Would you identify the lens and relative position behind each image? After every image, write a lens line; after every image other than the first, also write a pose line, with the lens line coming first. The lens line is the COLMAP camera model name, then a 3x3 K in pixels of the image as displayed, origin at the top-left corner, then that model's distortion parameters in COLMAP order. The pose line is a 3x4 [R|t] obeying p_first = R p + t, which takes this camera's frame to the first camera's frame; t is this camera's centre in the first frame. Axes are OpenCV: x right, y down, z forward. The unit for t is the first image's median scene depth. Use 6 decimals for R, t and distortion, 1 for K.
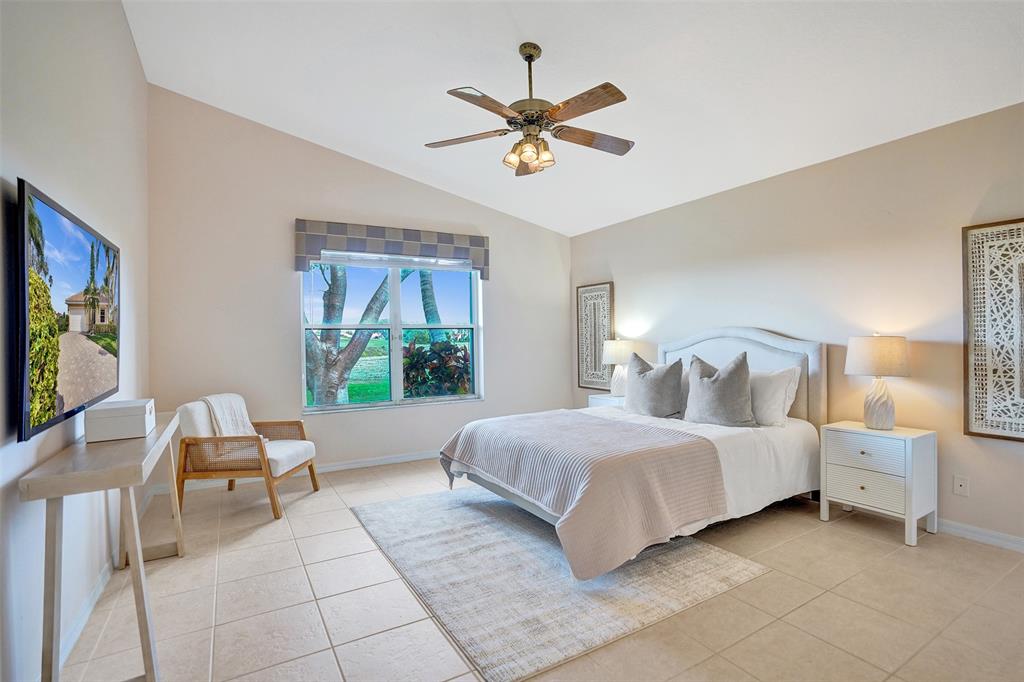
lens RADIAL K [[478.7, 0, 508.9], [0, 478.7, 343.1], [0, 0, 1]] dist [-0.065971, 0.021466]
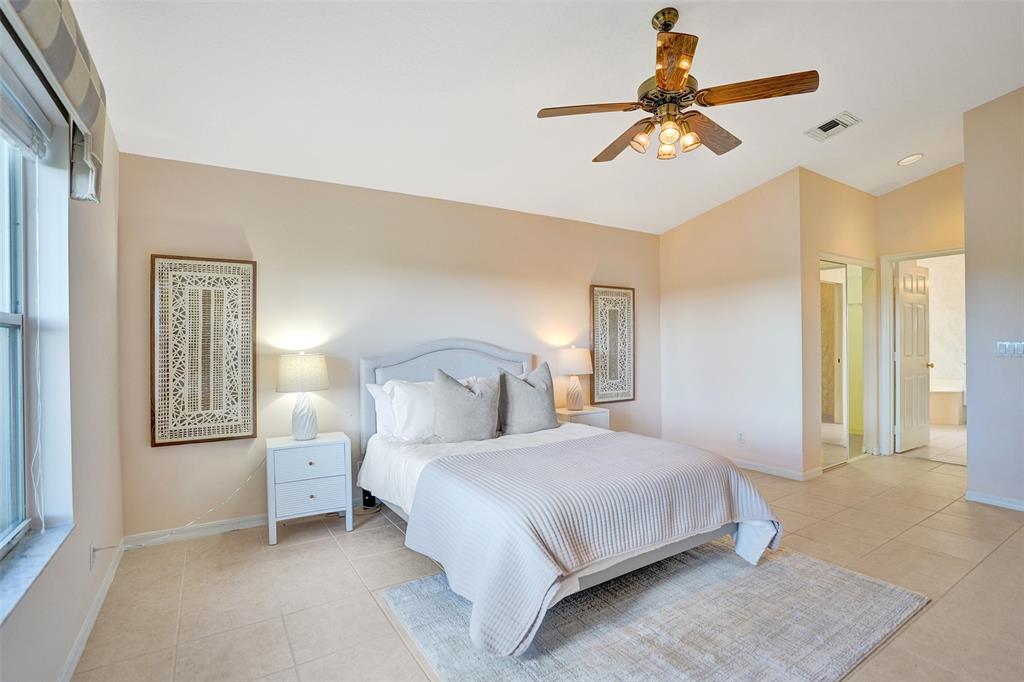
lens RADIAL K [[478.7, 0, 510.1], [0, 478.7, 343.1], [0, 0, 1]] dist [-0.065971, 0.021466]
pose [[-0.014910, 0.027598, 0.999508, -0.386444], [0.027302, 0.999258, -0.027183, 0.004059], [-0.999516, 0.026883, -0.015652, 0.644997]]
